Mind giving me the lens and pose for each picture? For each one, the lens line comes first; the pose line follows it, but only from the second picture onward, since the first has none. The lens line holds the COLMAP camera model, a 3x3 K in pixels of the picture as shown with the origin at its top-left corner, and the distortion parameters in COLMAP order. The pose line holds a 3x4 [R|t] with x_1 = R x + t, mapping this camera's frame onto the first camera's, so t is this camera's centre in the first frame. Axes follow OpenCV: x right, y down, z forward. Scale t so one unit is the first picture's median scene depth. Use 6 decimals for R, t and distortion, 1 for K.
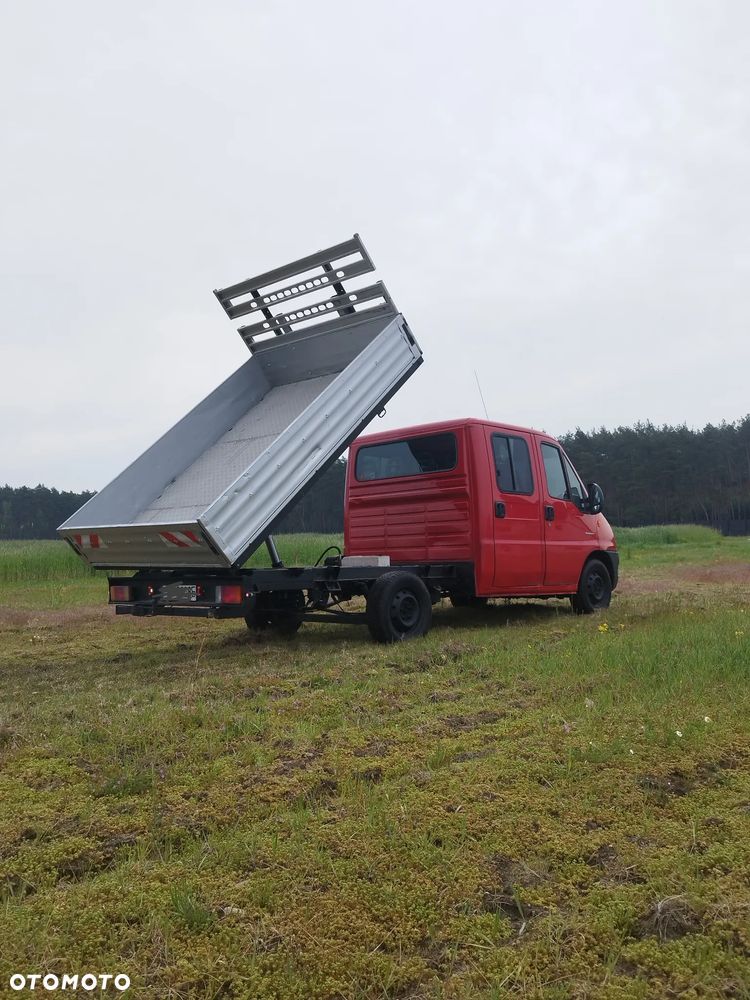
lens RADIAL K [[837.7, 0, 374.0], [0, 837.7, 535.3], [0, 0, 1]] dist [0.029113, -0.003114]
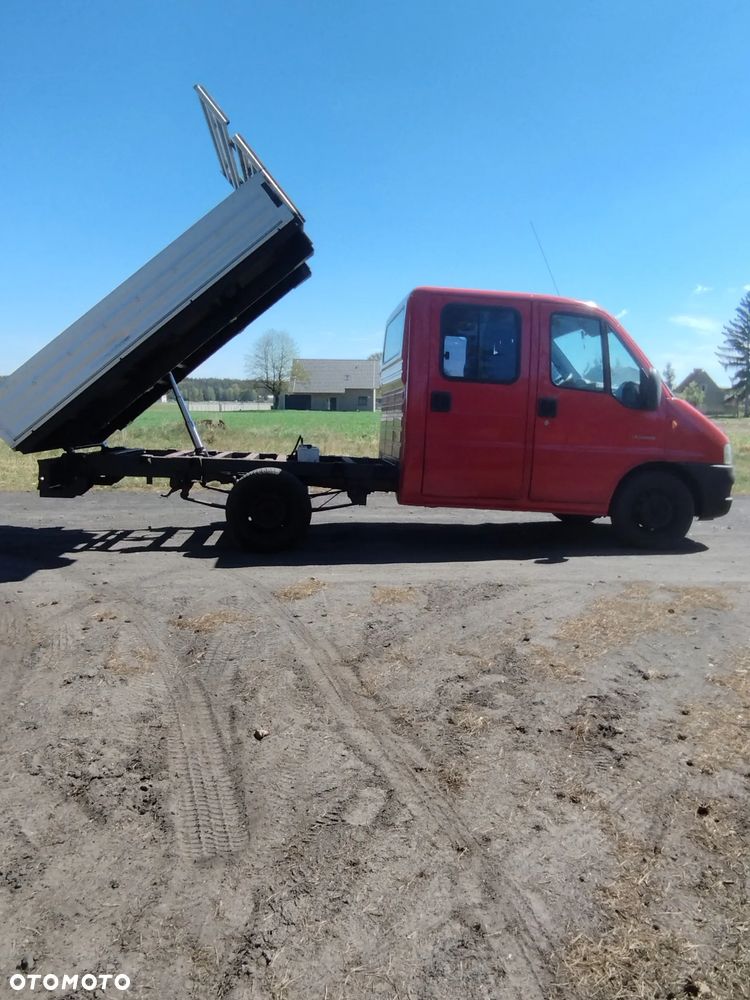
lens RADIAL K [[837.5, 0, 375.0], [0, 837.5, 500.0], [0, 0, 1]] dist [-0.003567, -0.000736]
pose [[0.764668, 0.111663, -0.634677, 0.577459], [-0.032754, 0.990335, 0.134774, -0.040446], [0.643592, -0.082269, 0.760935, 0.307678]]
